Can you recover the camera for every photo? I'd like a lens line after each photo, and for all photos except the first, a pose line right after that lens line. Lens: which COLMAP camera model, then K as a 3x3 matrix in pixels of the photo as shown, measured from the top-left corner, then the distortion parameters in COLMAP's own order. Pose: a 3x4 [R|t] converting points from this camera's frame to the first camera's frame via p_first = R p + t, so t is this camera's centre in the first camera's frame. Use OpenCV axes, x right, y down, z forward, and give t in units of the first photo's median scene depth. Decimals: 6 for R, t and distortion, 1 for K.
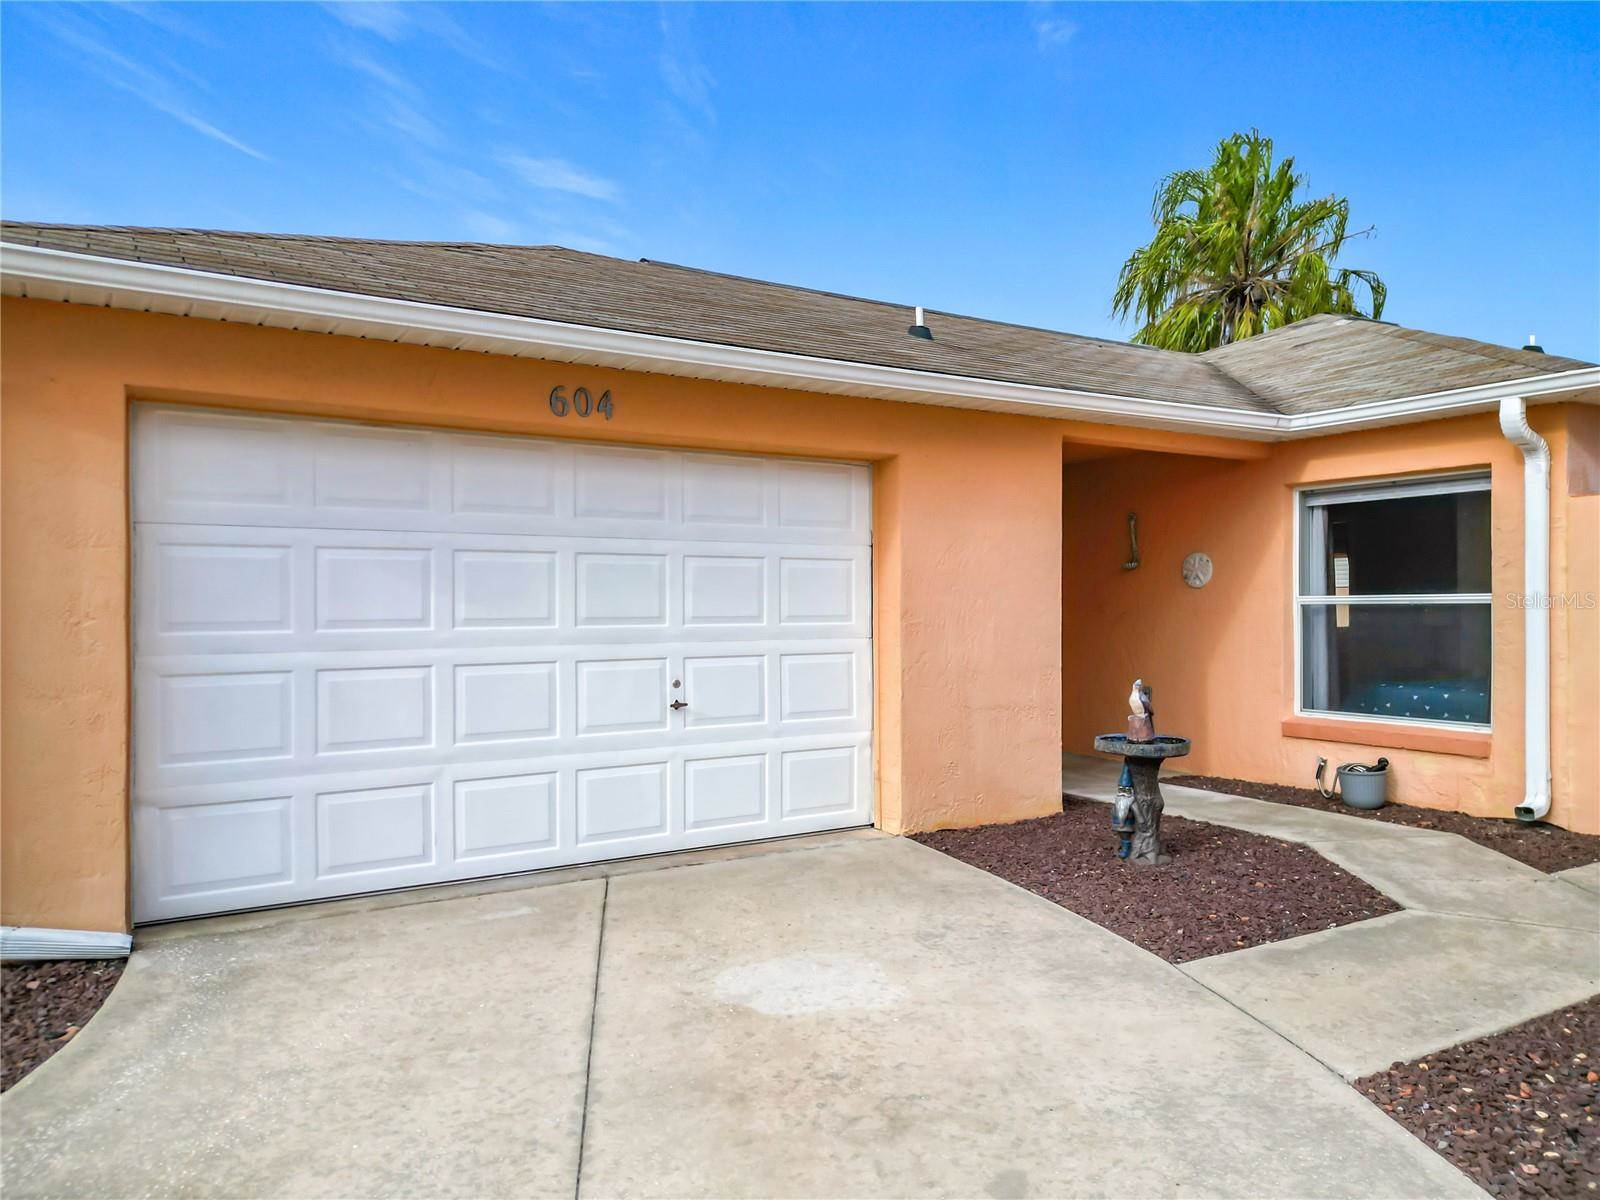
lens RADIAL K [[1154.4, 0, 791.0], [0, 1154.4, 607.4], [0, 0, 1]] dist [0.070048, -0.053859]
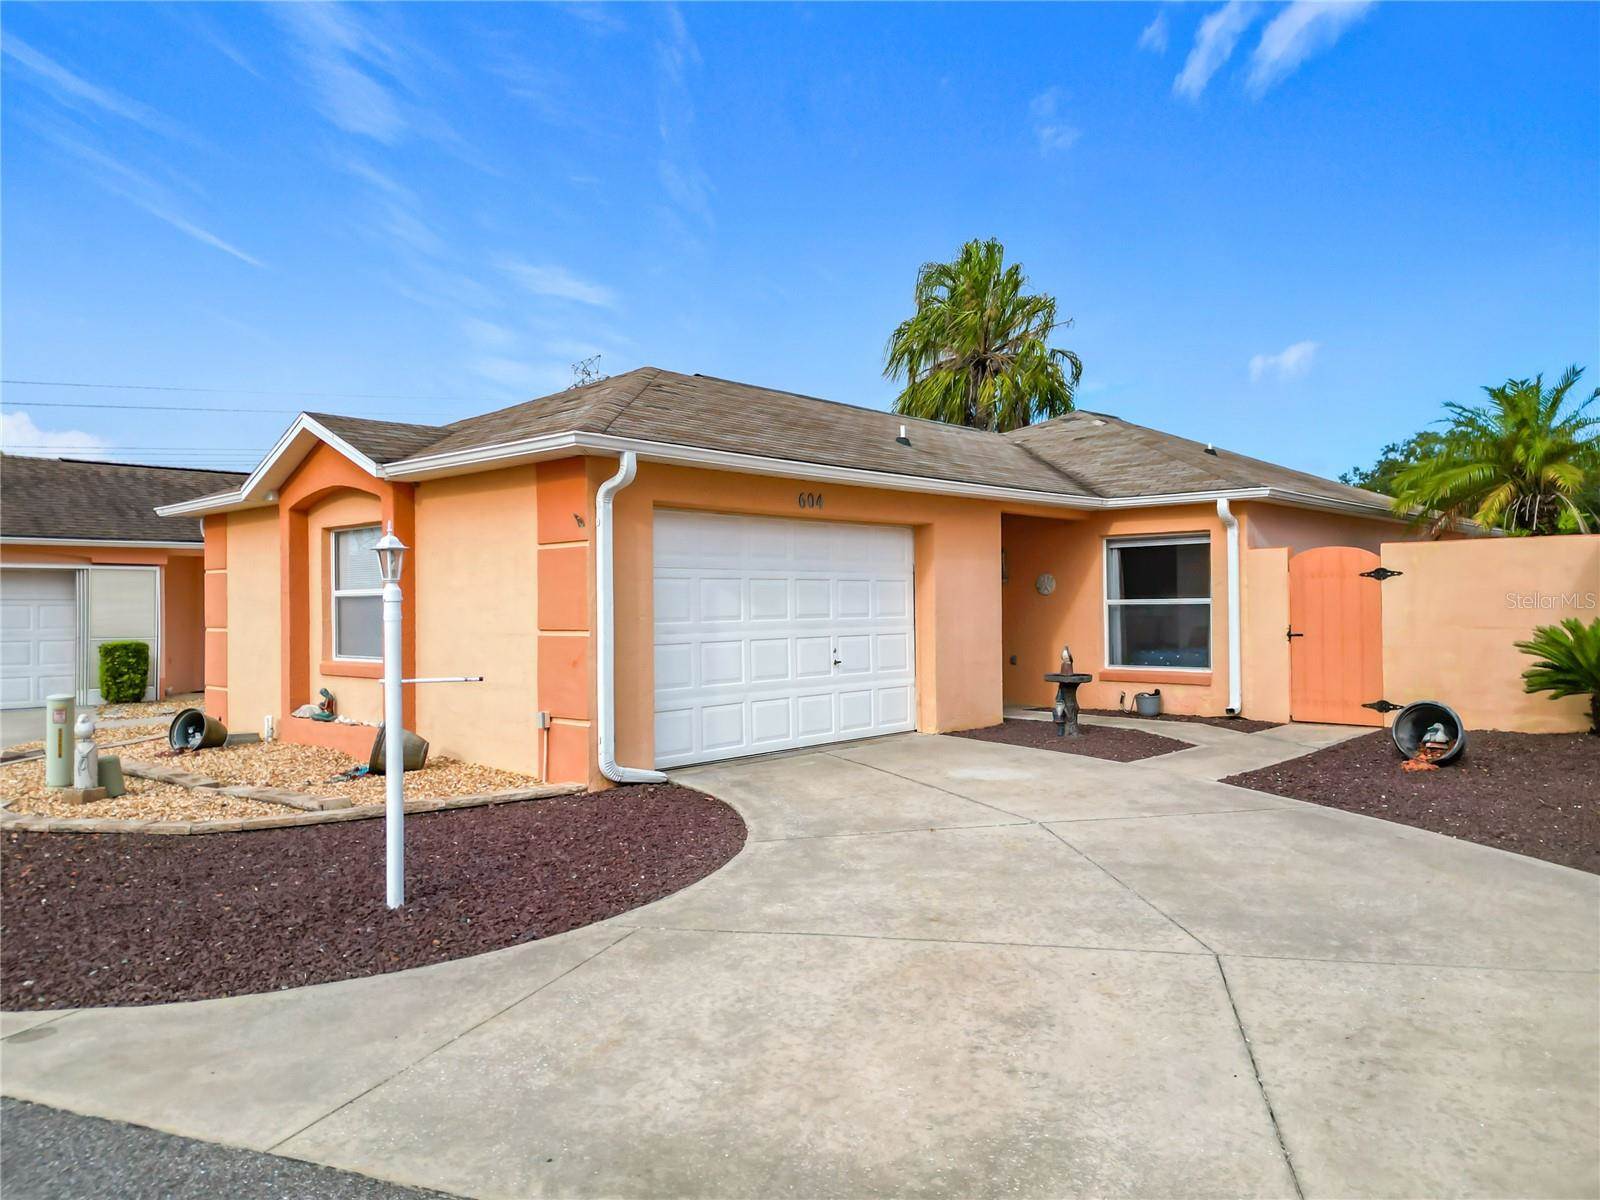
lens RADIAL K [[1154.4, 0, 791.0], [0, 1154.4, 607.4], [0, 0, 1]] dist [0.070048, -0.053859]
pose [[0.963977, -0.005548, 0.265929, -0.514863], [0.005381, 0.999985, 0.001357, -0.003845], [-0.265933, 0.000122, 0.963992, -0.581631]]
